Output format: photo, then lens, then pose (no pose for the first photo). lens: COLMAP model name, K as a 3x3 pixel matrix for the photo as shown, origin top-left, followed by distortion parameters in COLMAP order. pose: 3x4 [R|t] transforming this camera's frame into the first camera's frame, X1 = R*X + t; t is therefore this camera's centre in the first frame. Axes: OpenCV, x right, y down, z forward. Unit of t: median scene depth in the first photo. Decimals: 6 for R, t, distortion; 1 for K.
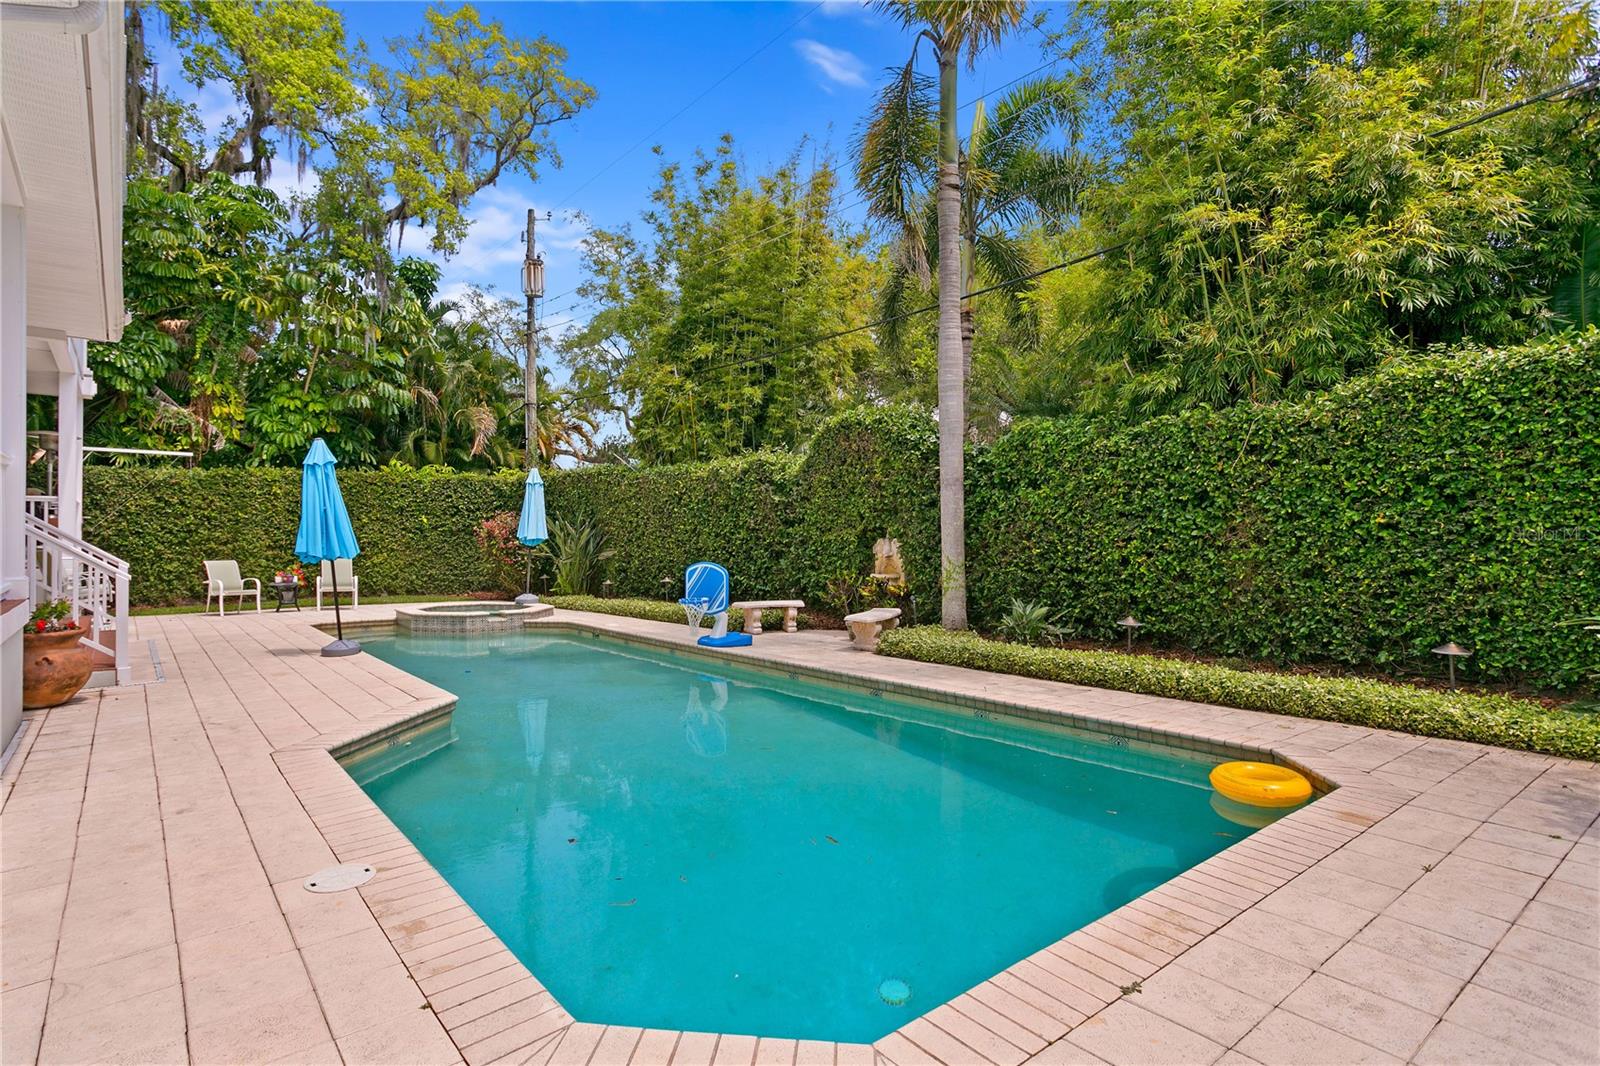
lens RADIAL K [[822.1, 0, 795.6], [0, 822.1, 529.4], [0, 0, 1]] dist [-0.028531, 0.006200]
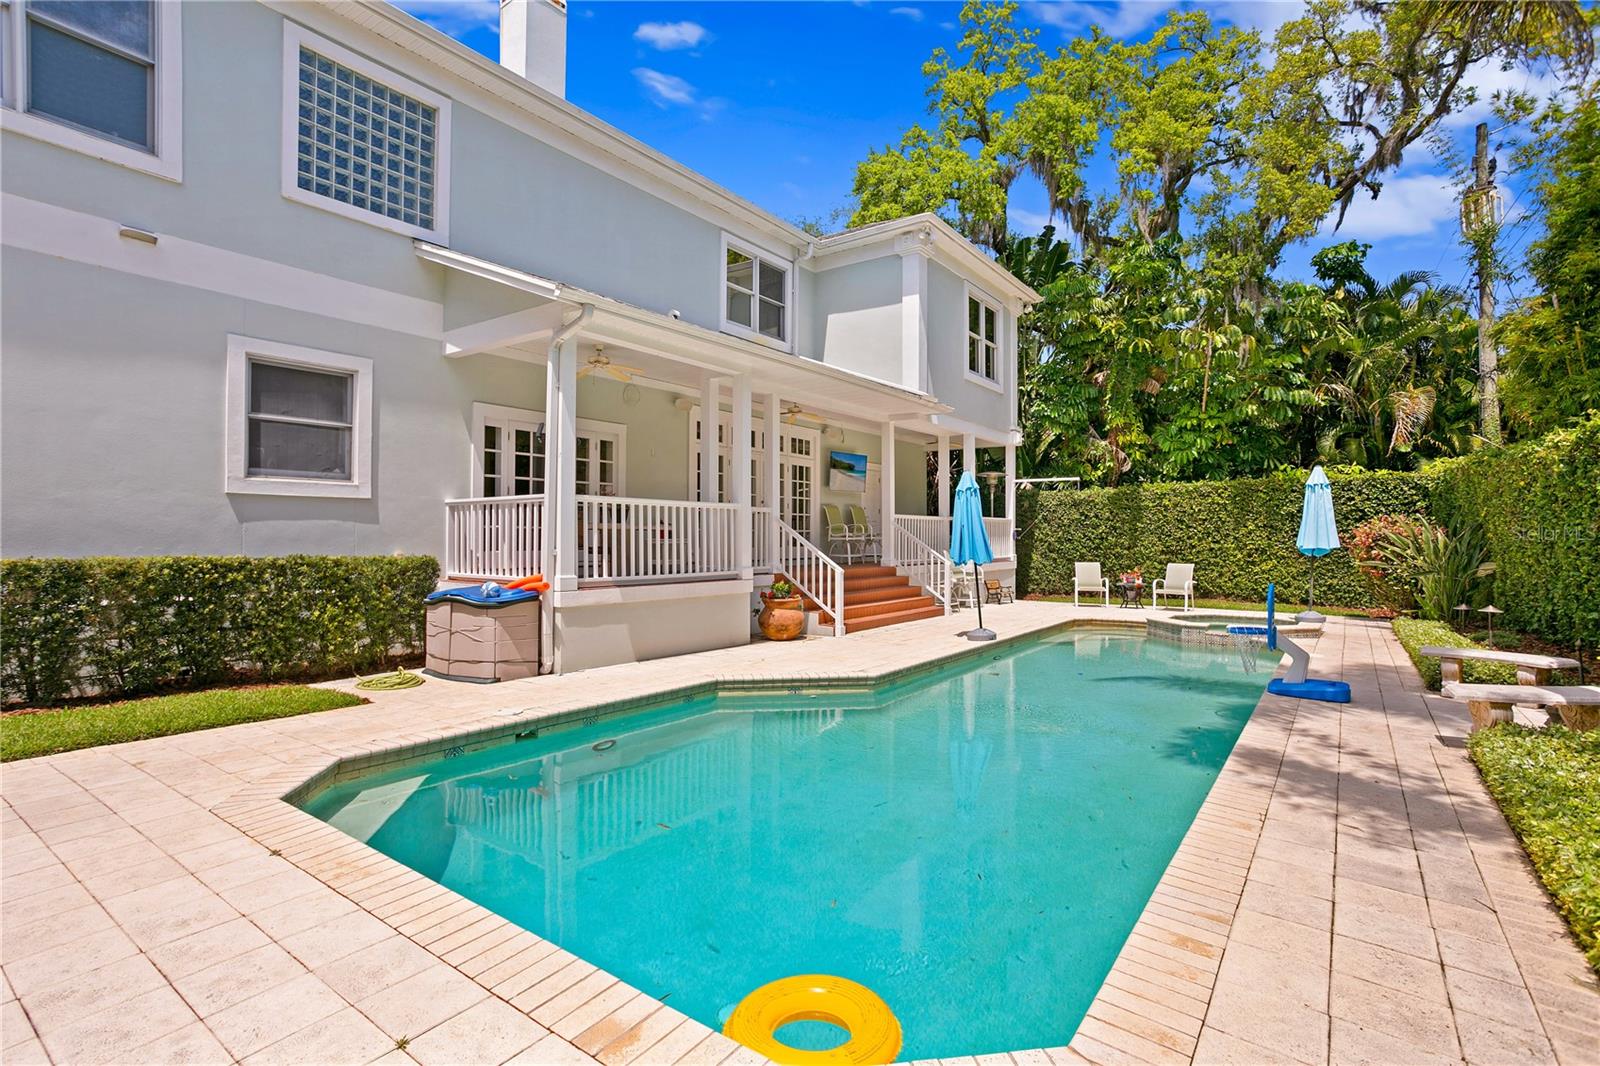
lens RADIAL K [[775.6, 0, 787.0], [0, 775.6, 533.3], [0, 0, 1]] dist [-0.000836, 0.000698]
pose [[0.244989, -0.002703, -0.969522, 0.317189], [0.006612, 0.999978, -0.001117, -0.007630], [0.969503, -0.006136, 0.245002, 0.238592]]
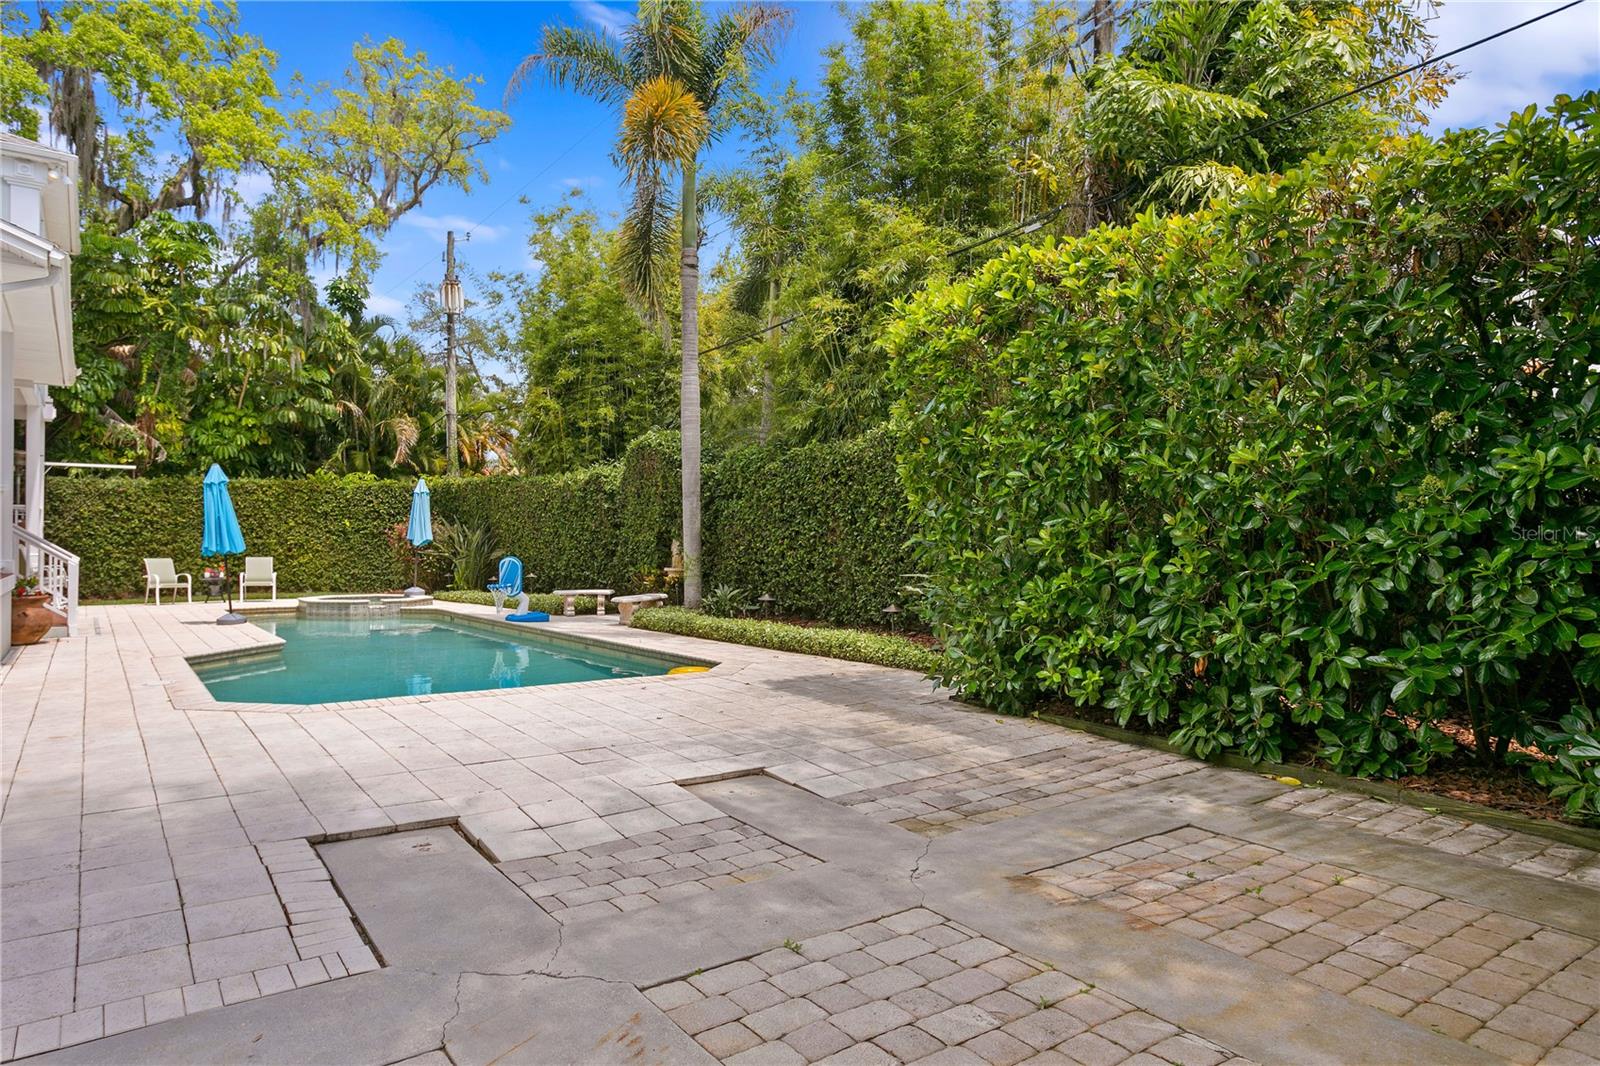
lens RADIAL K [[975.9, 0, 795.3], [0, 975.9, 526.2], [0, 0, 1]] dist [-0.004704, -0.001360]
pose [[0.998026, 0.000166, -0.062796, 0.276891], [-0.000675, 0.999967, -0.008084, 0.002618], [0.062793, 0.008111, 0.997994, -0.321041]]
